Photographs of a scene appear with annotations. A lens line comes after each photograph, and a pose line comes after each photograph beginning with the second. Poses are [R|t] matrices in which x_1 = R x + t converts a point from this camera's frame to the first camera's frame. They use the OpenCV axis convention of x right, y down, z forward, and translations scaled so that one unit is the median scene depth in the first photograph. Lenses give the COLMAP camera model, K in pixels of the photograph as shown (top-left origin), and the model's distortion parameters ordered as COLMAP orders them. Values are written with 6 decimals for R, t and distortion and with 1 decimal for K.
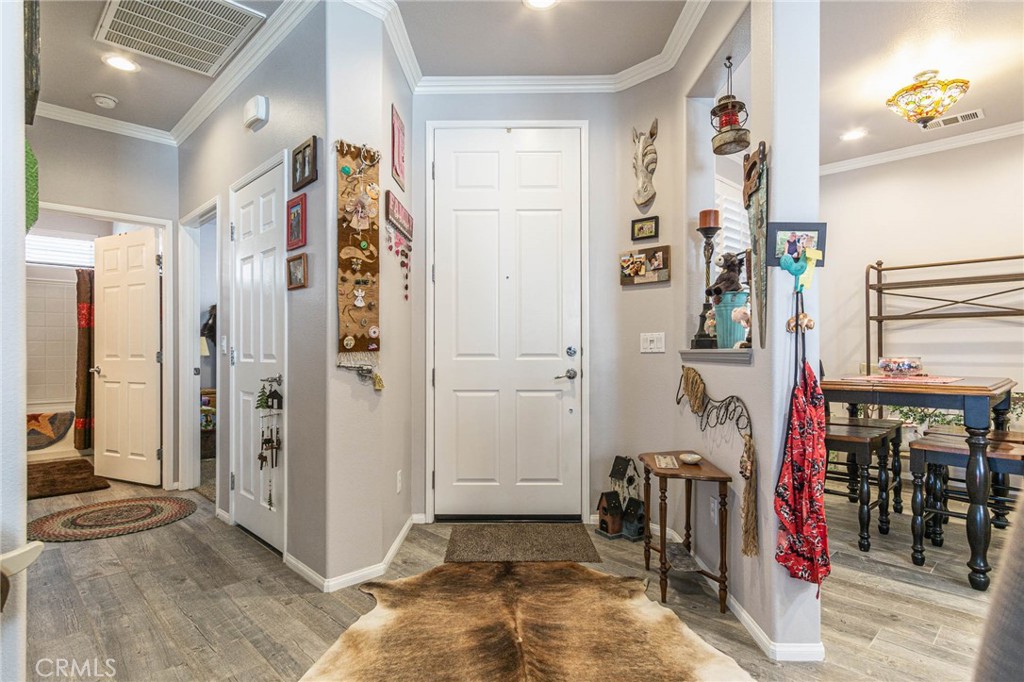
lens RADIAL K [[549.7, 0, 510.7], [0, 549.7, 350.5], [0, 0, 1]] dist [0.002628, 0.001245]
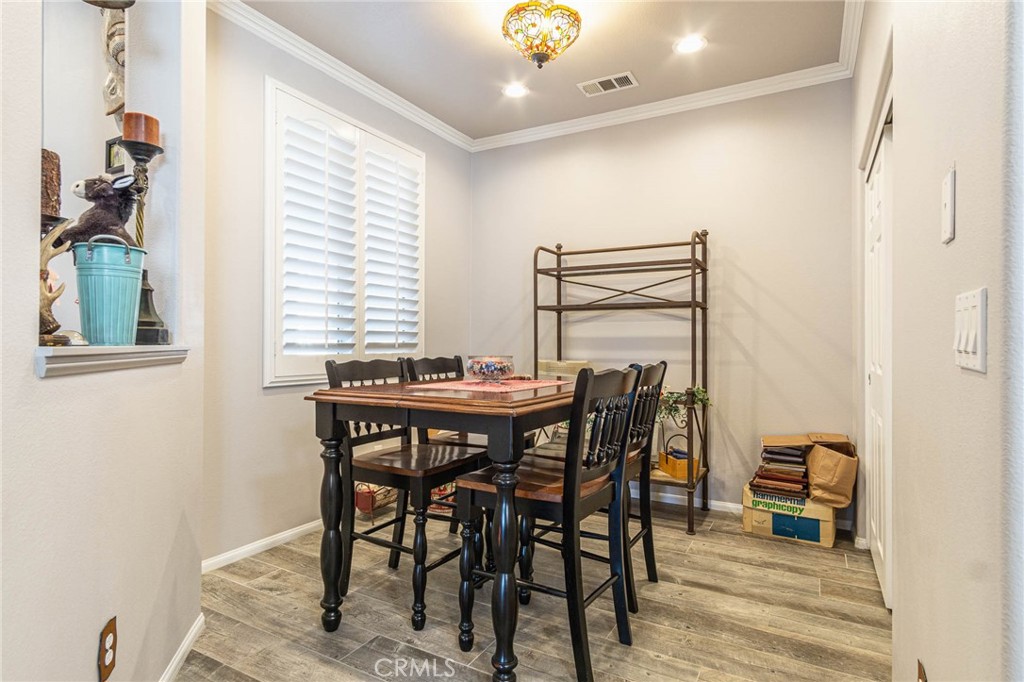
lens RADIAL K [[553.8, 0, 512.0], [0, 553.8, 341.0], [0, 0, 1]] dist [-0.000190, 0.001102]
pose [[0.955093, 0.006298, 0.296240, 0.363394], [-0.005852, 0.999980, -0.002390, -0.004489], [-0.296249, 0.000549, 0.955111, 0.186242]]
